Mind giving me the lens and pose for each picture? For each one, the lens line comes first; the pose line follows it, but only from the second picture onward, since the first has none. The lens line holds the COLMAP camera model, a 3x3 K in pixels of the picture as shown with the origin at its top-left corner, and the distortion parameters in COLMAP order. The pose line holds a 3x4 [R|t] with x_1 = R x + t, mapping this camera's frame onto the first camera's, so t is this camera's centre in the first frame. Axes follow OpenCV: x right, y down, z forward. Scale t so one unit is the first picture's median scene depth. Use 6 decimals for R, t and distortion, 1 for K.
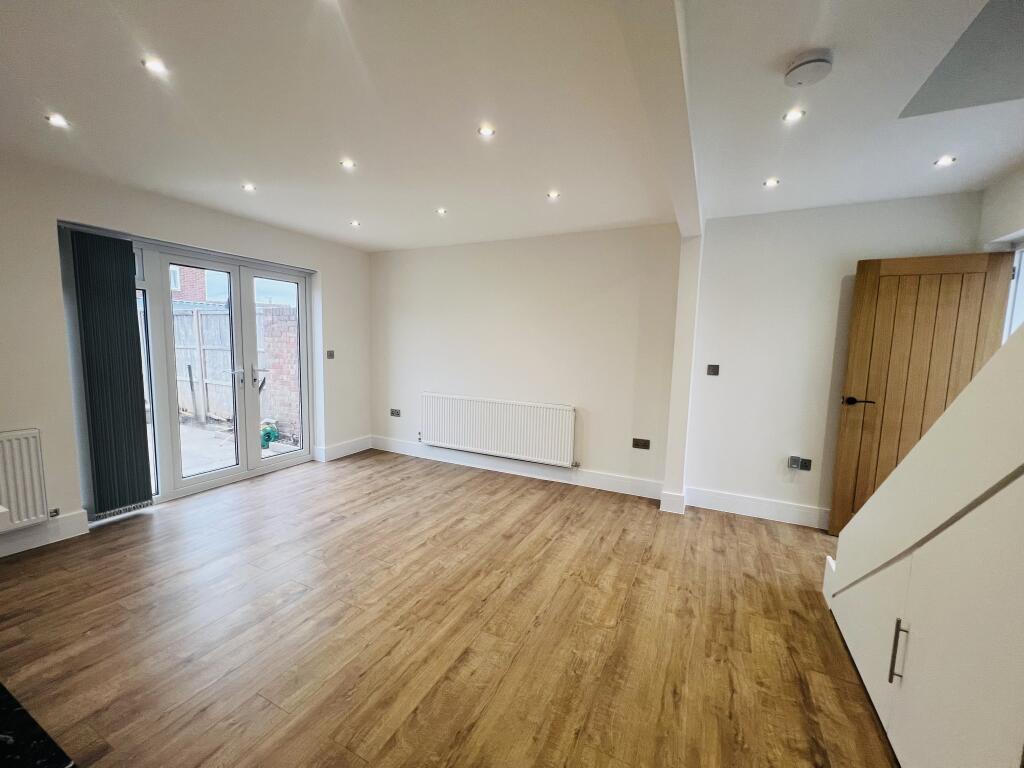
lens RADIAL K [[407.1, 0, 513.2], [0, 407.1, 385.9], [0, 0, 1]] dist [0.000878, 0.000263]
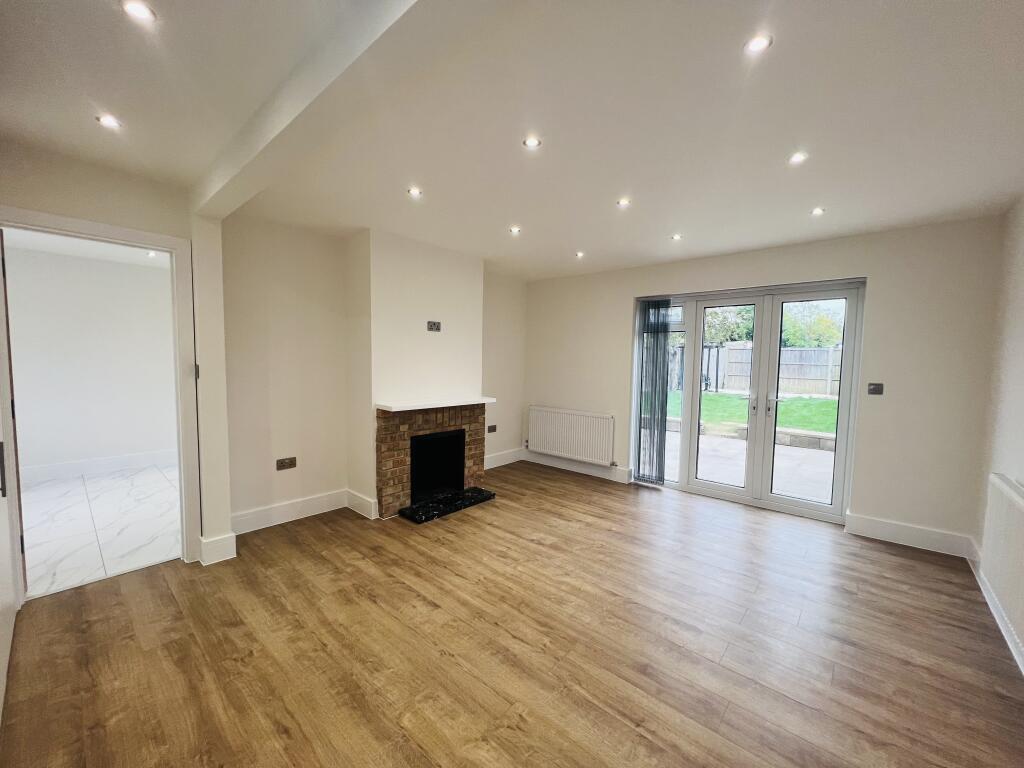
lens RADIAL K [[407.1, 0, 513.2], [0, 407.1, 385.9], [0, 0, 1]] dist [0.000878, 0.000263]
pose [[-0.259242, 0.031396, -0.965302, 0.906257], [-0.121797, 0.990429, 0.064923, -0.114121], [0.958102, 0.134401, -0.252937, 1.301460]]
